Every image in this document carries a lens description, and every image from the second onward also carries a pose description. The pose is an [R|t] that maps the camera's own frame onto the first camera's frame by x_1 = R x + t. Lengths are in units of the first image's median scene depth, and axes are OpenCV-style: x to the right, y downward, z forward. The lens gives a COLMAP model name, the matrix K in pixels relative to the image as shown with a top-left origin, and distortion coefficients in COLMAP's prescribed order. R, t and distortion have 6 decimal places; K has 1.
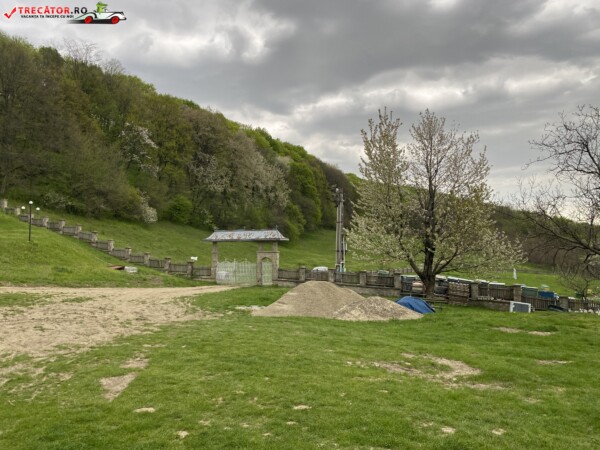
lens RADIAL K [[453.2, 0, 296.7], [0, 453.2, 225.2], [0, 0, 1]] dist [0.047939, -0.060345]
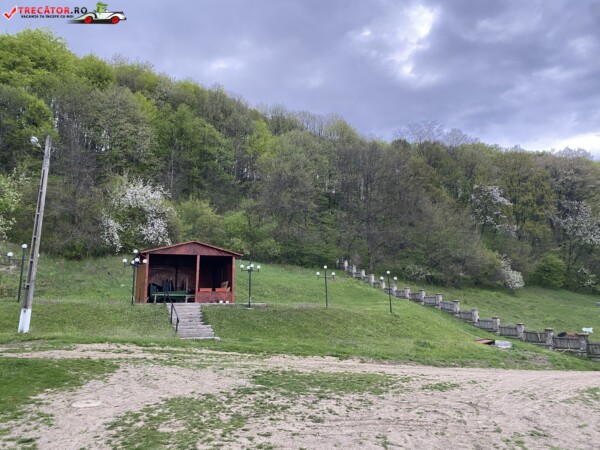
lens RADIAL K [[450.3, 0, 306.0], [0, 450.3, 220.0], [0, 0, 1]] dist [0.038883, -0.032808]
pose [[0.738499, -0.173039, -0.651672, -0.028613], [0.062592, 0.979928, -0.189270, 0.005467], [0.671343, 0.098987, 0.734507, 0.073022]]
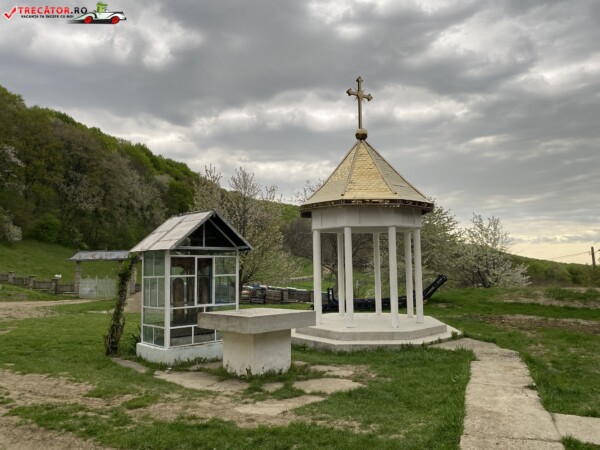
lens RADIAL K [[461.9, 0, 309.3], [0, 461.9, 221.1], [0, 0, 1]] dist [-0.004904, 0.001433]
pose [[0.966002, 0.012756, 0.258220, 0.043450], [-0.001937, 0.999111, -0.042111, -0.008877], [-0.258528, 0.040179, 0.965168, -0.149655]]
